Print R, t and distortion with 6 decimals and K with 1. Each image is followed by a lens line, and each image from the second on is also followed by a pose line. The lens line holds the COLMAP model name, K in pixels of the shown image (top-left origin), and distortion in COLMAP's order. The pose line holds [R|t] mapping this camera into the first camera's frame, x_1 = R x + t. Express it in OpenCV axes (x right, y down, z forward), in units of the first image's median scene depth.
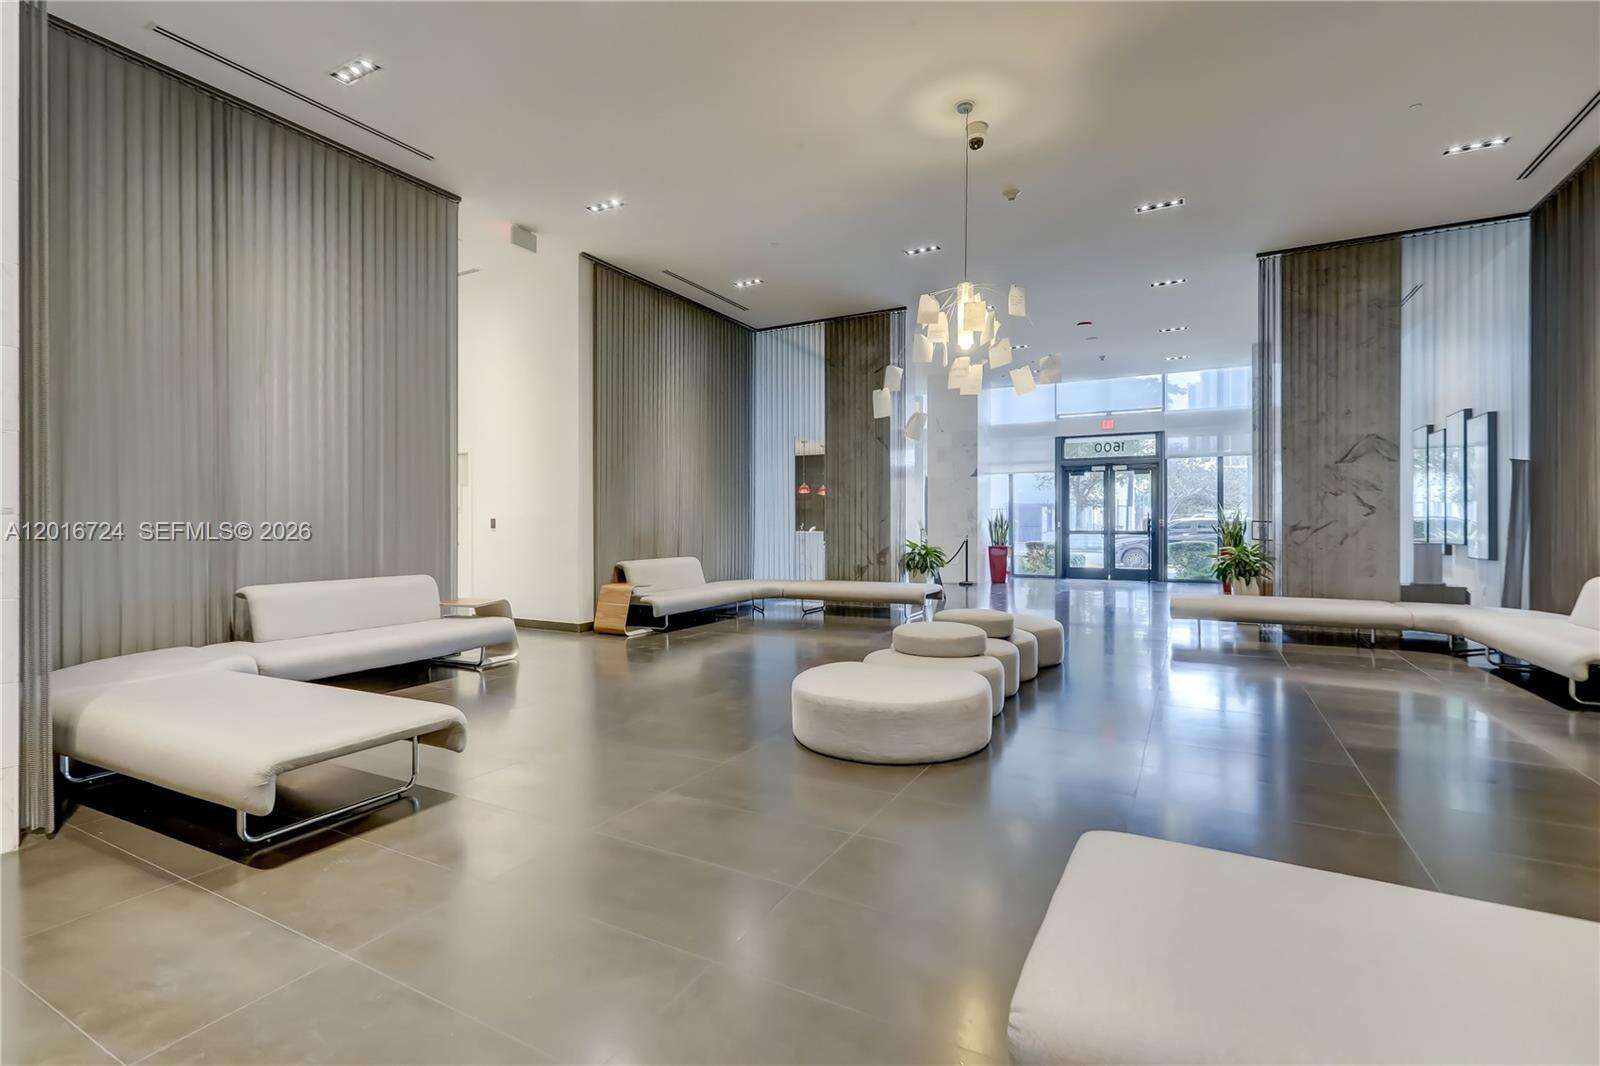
lens RADIAL K [[738.4, 0, 808.3], [0, 738.4, 530.7], [0, 0, 1]] dist [0.019602, 0.000210]
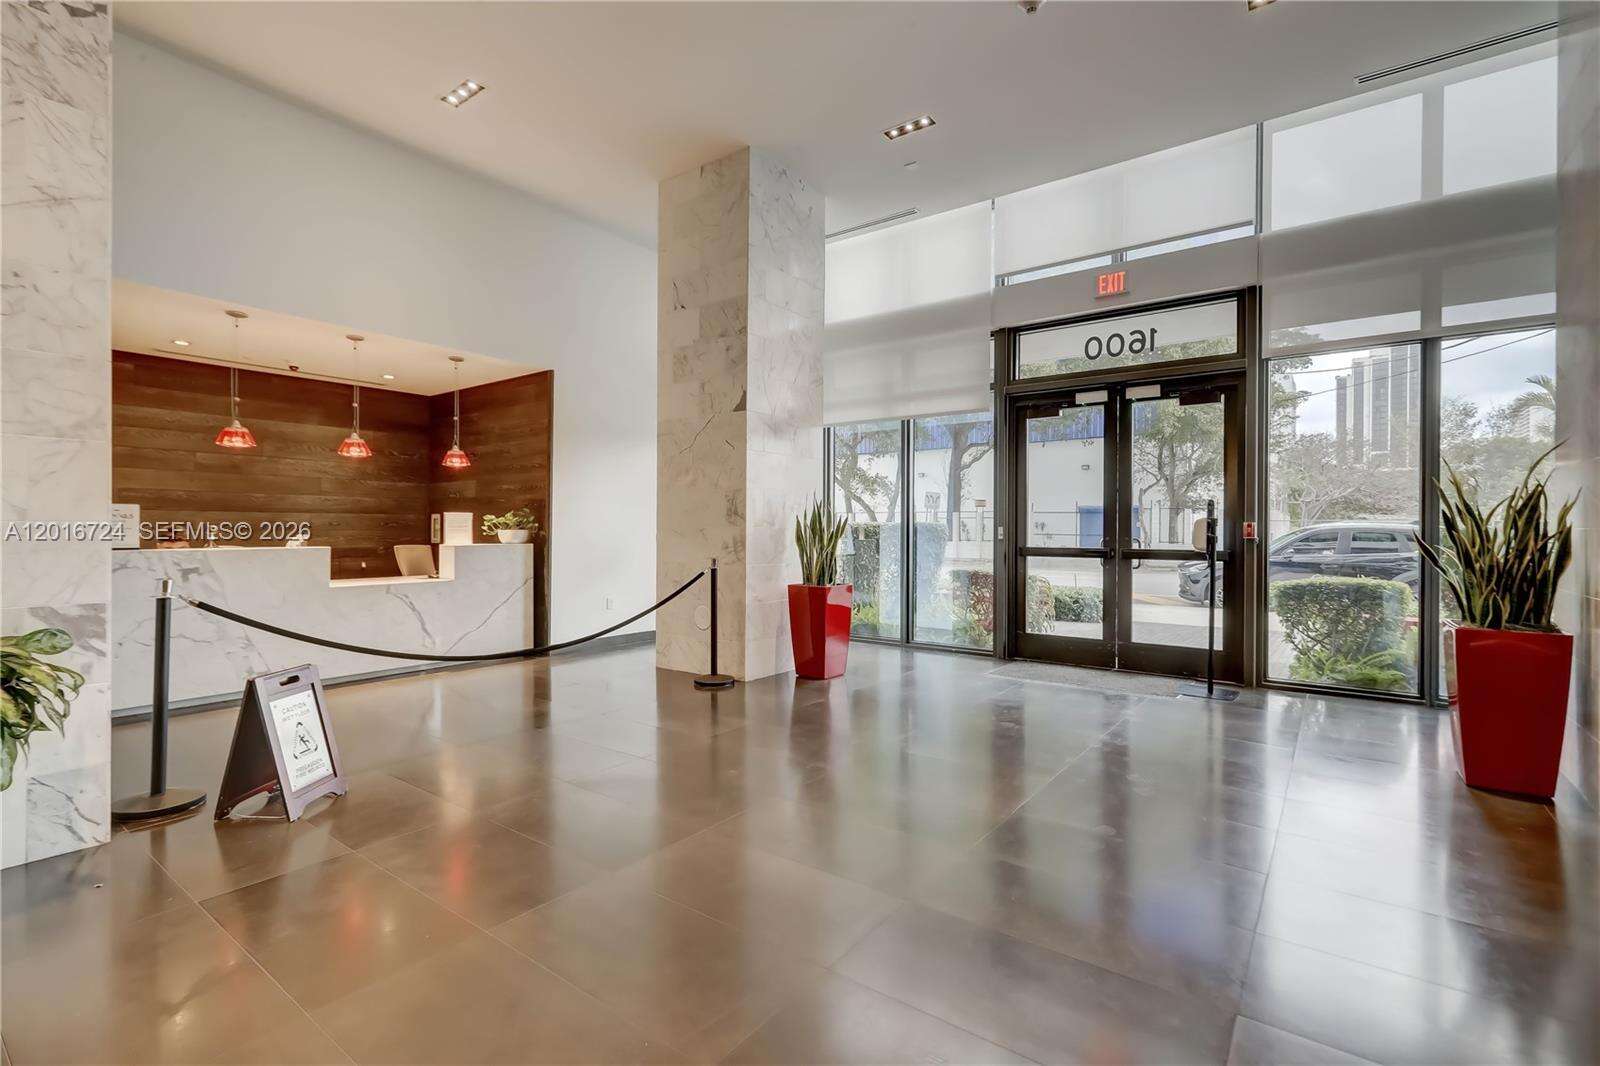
lens RADIAL K [[748.3, 0, 800.0], [0, 748.3, 533.0], [0, 0, 1]] dist [-0.001612, -0.000120]
pose [[0.988876, 0.009426, -0.148444, 0.295575], [-0.010158, 0.999940, -0.004174, -0.006180], [0.148396, 0.005636, 0.988912, 0.570787]]
